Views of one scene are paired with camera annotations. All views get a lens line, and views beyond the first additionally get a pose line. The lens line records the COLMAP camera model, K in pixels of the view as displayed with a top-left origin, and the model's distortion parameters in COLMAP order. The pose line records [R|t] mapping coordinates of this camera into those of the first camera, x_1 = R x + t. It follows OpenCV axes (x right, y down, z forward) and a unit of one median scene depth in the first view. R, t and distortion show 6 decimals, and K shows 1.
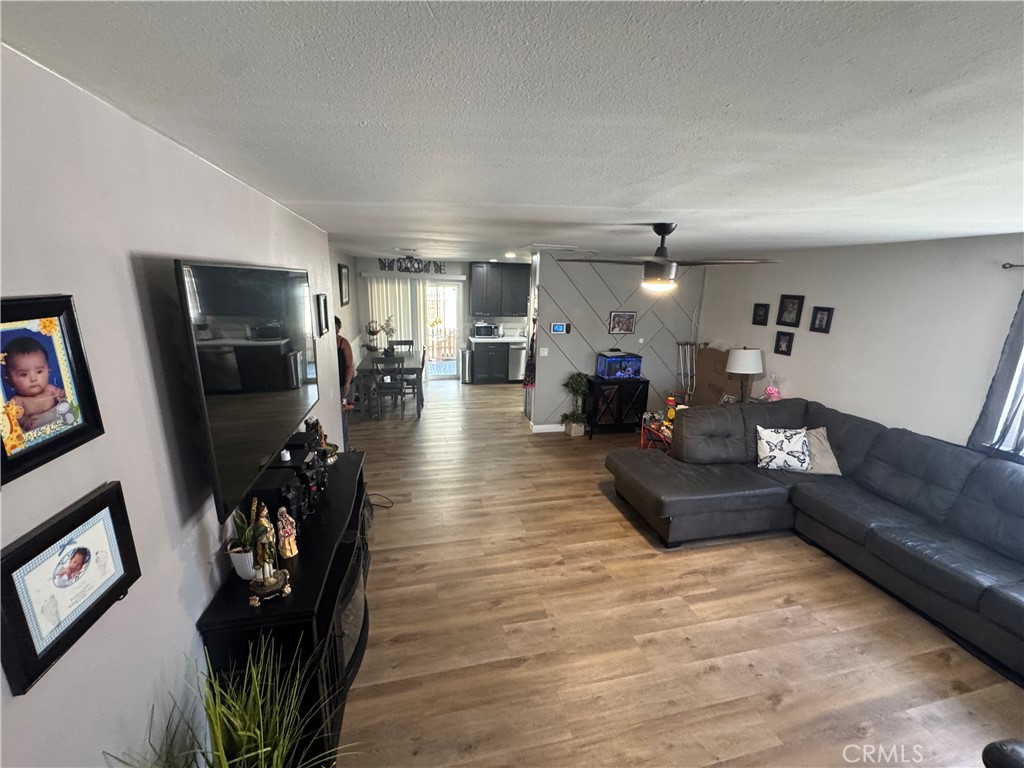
lens RADIAL K [[409.0, 0, 510.9], [0, 409.0, 385.7], [0, 0, 1]] dist [-0.011963, 0.001554]
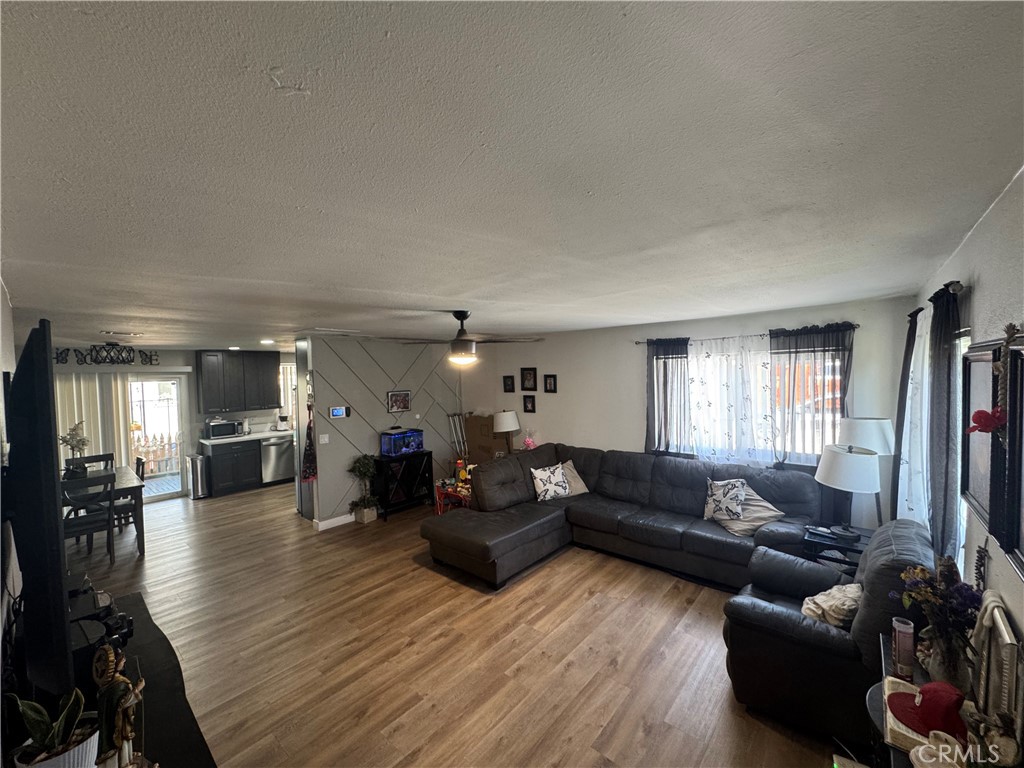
lens RADIAL K [[409.0, 0, 514.8], [0, 409.0, 384.3], [0, 0, 1]] dist [-0.011963, 0.001554]
pose [[0.800854, -0.062736, 0.595565, -0.157293], [0.188071, 0.970531, -0.150663, 0.025617], [-0.568562, 0.232667, 0.789052, -0.023505]]
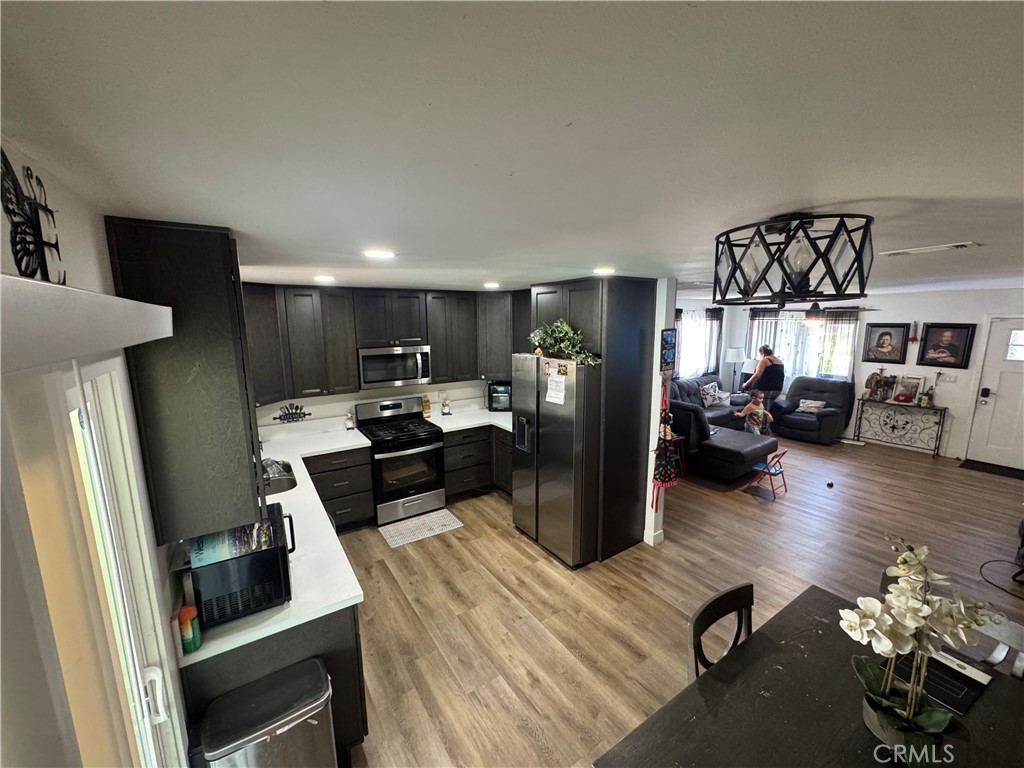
lens RADIAL K [[409.0, 0, 512.7], [0, 409.0, 385.2], [0, 0, 1]] dist [-0.011963, 0.001554]
pose [[-0.356300, -0.177211, 0.917413, -0.602600], [0.224746, 0.936770, 0.268236, -0.508889], [-0.906939, 0.301758, -0.293944, 1.873195]]
